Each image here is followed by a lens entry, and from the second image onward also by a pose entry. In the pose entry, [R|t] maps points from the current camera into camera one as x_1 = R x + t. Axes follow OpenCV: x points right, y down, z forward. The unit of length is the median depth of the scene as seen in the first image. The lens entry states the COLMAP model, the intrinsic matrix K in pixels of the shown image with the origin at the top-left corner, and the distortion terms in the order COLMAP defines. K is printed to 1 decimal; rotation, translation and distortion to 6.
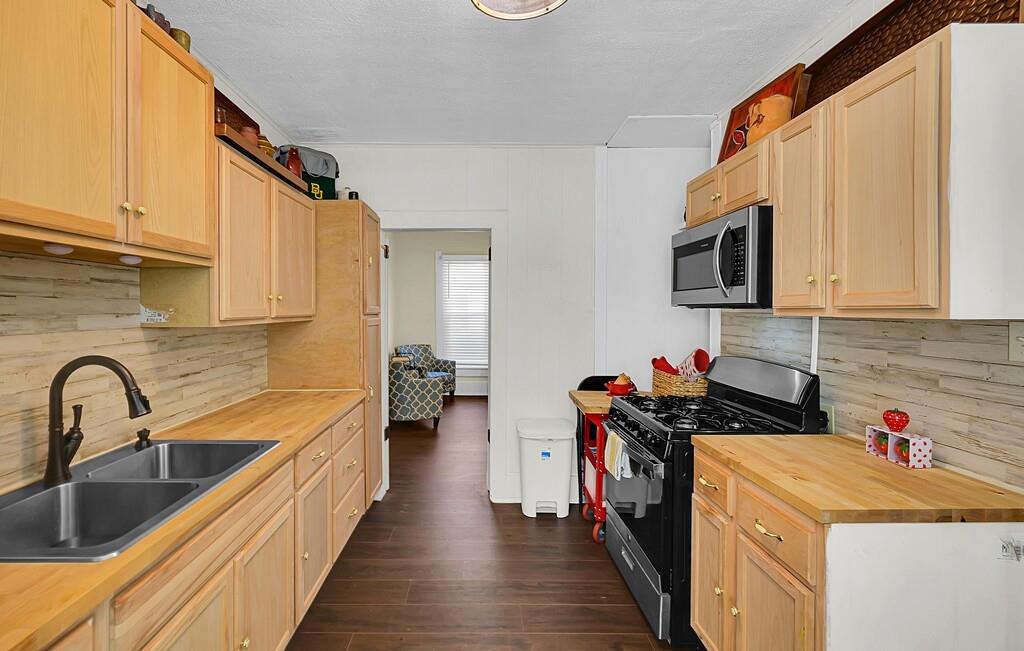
lens RADIAL K [[454.7, 0, 466.5], [0, 454.7, 313.5], [0, 0, 1]] dist [-0.000560, -0.000090]
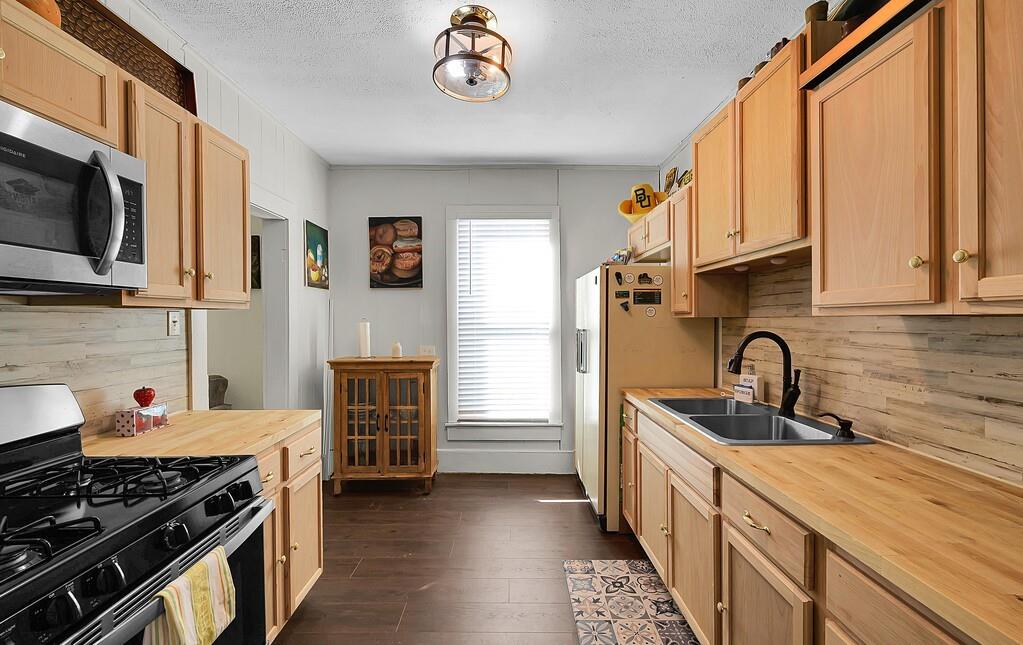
lens RADIAL K [[431.2, 0, 511.5], [0, 431.2, 322.5], [0, 0, 1]] dist [-0.000624, -0.000069]
pose [[-0.999490, 0.006038, -0.031348, 0.032373], [0.005381, 0.999765, 0.020994, 0.022260], [0.031468, 0.020815, -0.999288, 1.778400]]
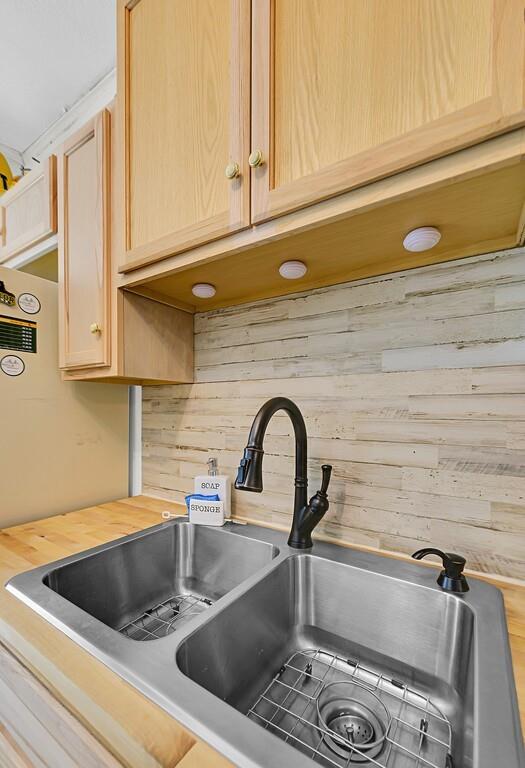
lens RADIAL K [[332.4, 0, 266.7], [0, 332.4, 415.1], [0, 0, 1]] dist [-0.009939, -0.000202]
pose [[-0.530851, 0.014066, -0.847348, -0.255516], [-0.015522, 0.999533, 0.026316, 0.080958], [0.847323, 0.027123, -0.530385, 0.951295]]
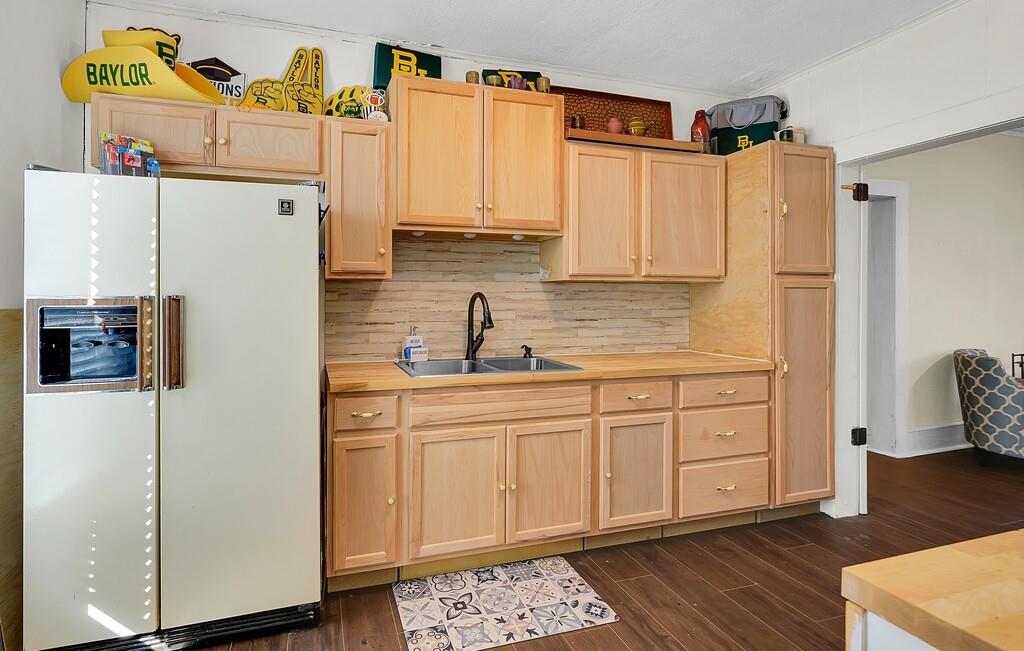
lens RADIAL K [[482.1, 0, 468.1], [0, 482.1, 299.9], [0, 0, 1]] dist [-0.001084, -0.000121]
pose [[0.302325, 0.005445, -0.953189, 0.734248], [-0.011138, 0.999936, 0.002180, 0.089391], [0.953140, 0.009958, 0.302366, 0.290641]]
